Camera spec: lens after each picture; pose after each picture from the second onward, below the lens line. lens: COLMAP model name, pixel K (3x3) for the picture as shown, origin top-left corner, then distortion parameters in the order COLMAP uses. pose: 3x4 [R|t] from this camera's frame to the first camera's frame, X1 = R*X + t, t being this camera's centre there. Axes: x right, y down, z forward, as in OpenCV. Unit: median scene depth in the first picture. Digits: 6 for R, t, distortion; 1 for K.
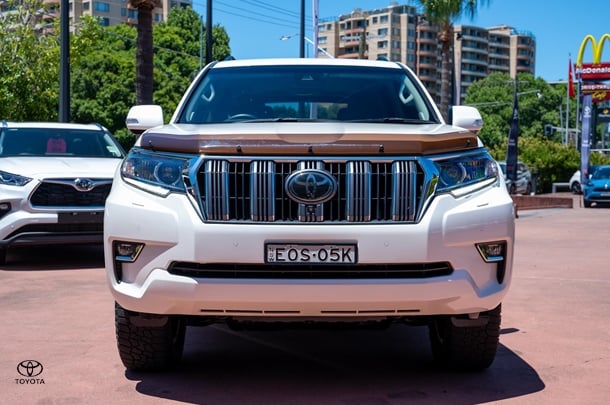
lens RADIAL K [[746.8, 0, 305.0], [0, 746.8, 202.5], [0, 0, 1]] dist [-0.001448, -0.001226]
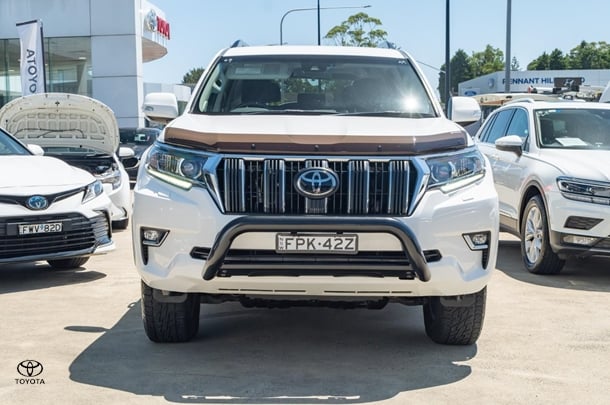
lens RADIAL K [[863.4, 0, 305.6], [0, 863.4, 212.0], [0, 0, 1]] dist [0.015165, -0.052205]
pose [[0.999895, 0.013628, -0.004898, -0.001556], [-0.013321, 0.998225, 0.058048, -0.050750], [0.005680, -0.057976, 0.998302, -0.303801]]
